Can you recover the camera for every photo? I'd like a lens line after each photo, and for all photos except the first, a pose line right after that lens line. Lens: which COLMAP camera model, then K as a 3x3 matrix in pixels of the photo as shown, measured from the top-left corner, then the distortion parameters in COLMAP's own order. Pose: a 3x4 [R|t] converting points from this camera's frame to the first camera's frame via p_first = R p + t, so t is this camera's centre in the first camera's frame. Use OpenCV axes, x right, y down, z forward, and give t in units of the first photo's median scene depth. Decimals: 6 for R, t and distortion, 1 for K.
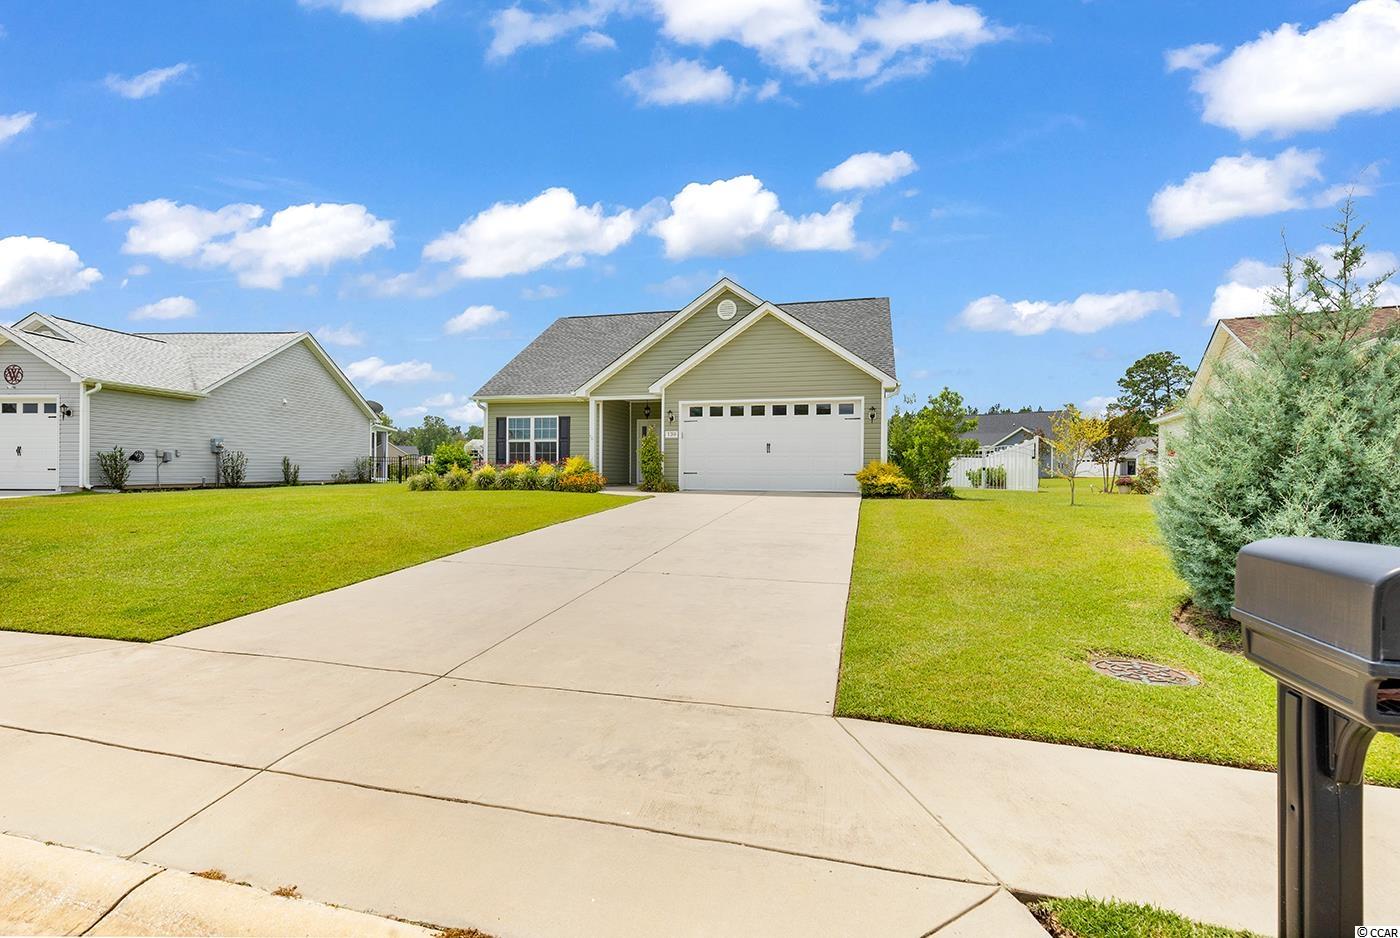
lens RADIAL K [[617.7, 0, 700.0], [0, 617.7, 469.0], [0, 0, 1]] dist [0.000247, -0.000108]
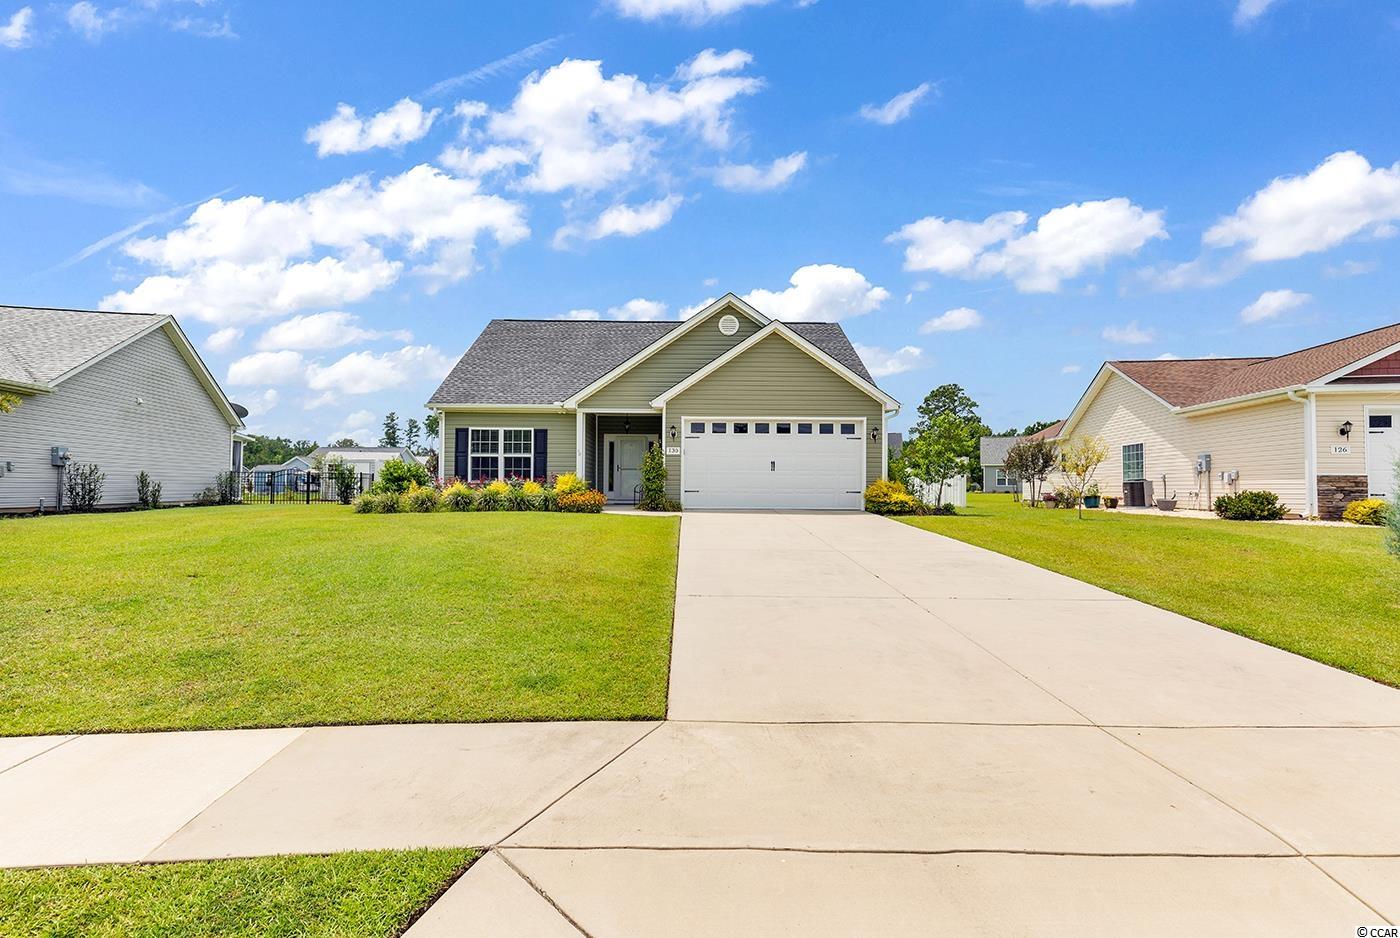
lens RADIAL K [[632.7, 0, 691.0], [0, 632.7, 454.2], [0, 0, 1]] dist [0.007331, -0.000123]
pose [[0.963982, 0.012699, 0.265663, -0.273407], [-0.000380, 0.998924, -0.046372, -0.005379], [-0.265966, 0.044601, 0.962950, 0.050027]]
